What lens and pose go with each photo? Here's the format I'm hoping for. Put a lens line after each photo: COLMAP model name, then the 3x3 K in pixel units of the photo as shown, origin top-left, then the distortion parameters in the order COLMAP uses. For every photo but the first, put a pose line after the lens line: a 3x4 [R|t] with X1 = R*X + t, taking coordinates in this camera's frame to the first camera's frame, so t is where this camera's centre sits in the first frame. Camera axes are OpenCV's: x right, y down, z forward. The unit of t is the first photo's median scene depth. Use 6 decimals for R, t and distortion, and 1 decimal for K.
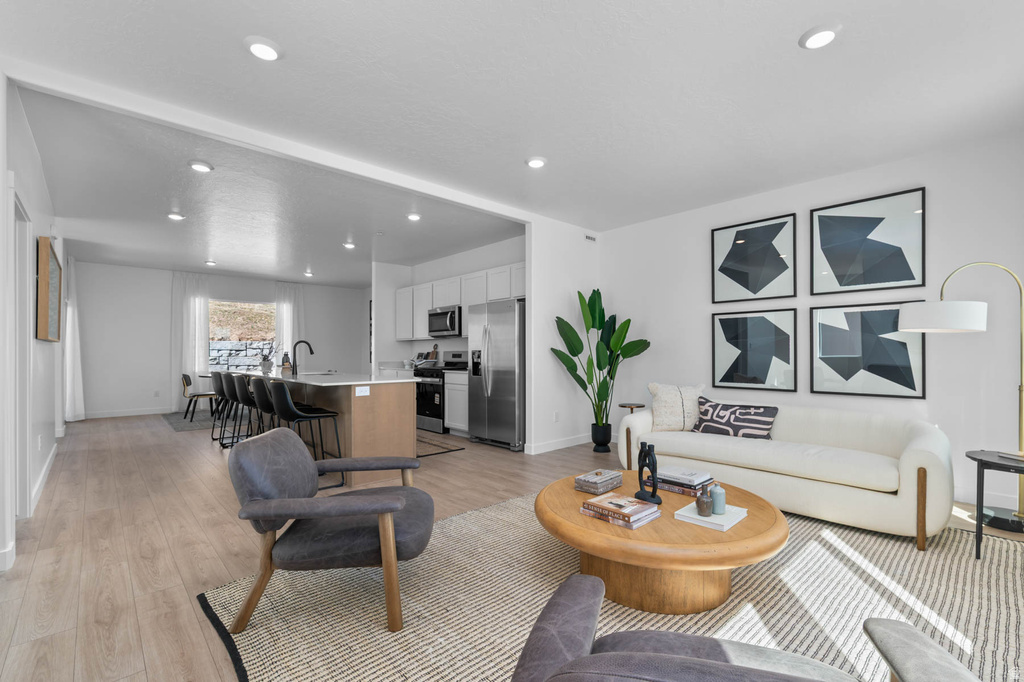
lens RADIAL K [[463.7, 0, 528.0], [0, 463.7, 352.0], [0, 0, 1]] dist [-0.003302, 0.000018]
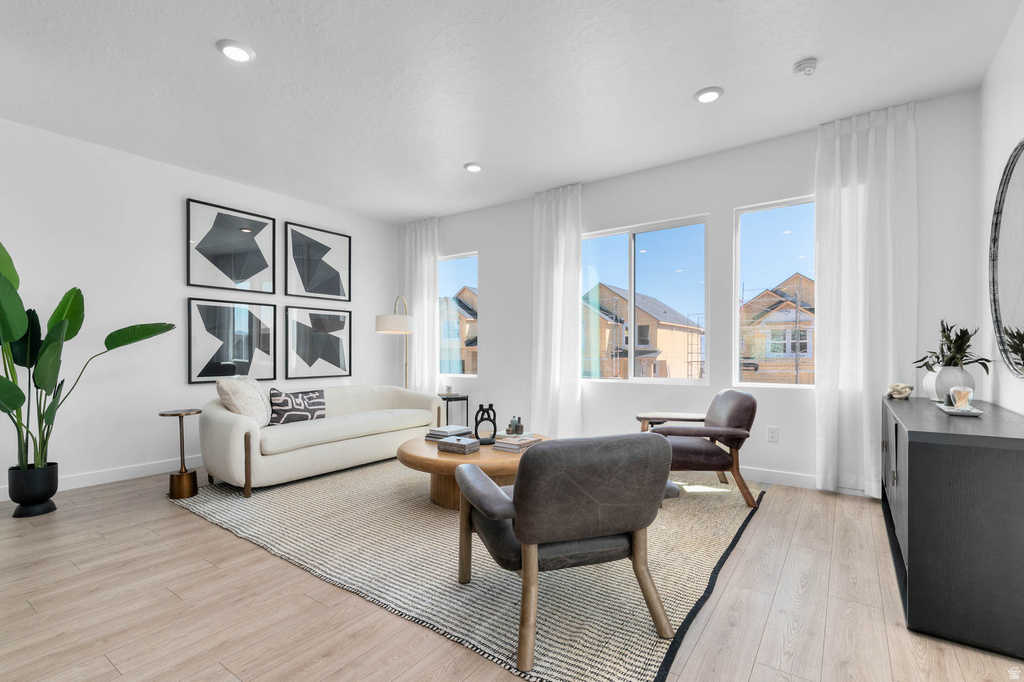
lens RADIAL K [[463.7, 0, 529.9], [0, 463.7, 351.0], [0, 0, 1]] dist [-0.003302, 0.000018]
pose [[-0.211729, 0.003696, 0.977321, -0.636899], [0.000473, 0.999993, -0.003679, 0.021215], [-0.977328, -0.000317, -0.211729, 0.635705]]
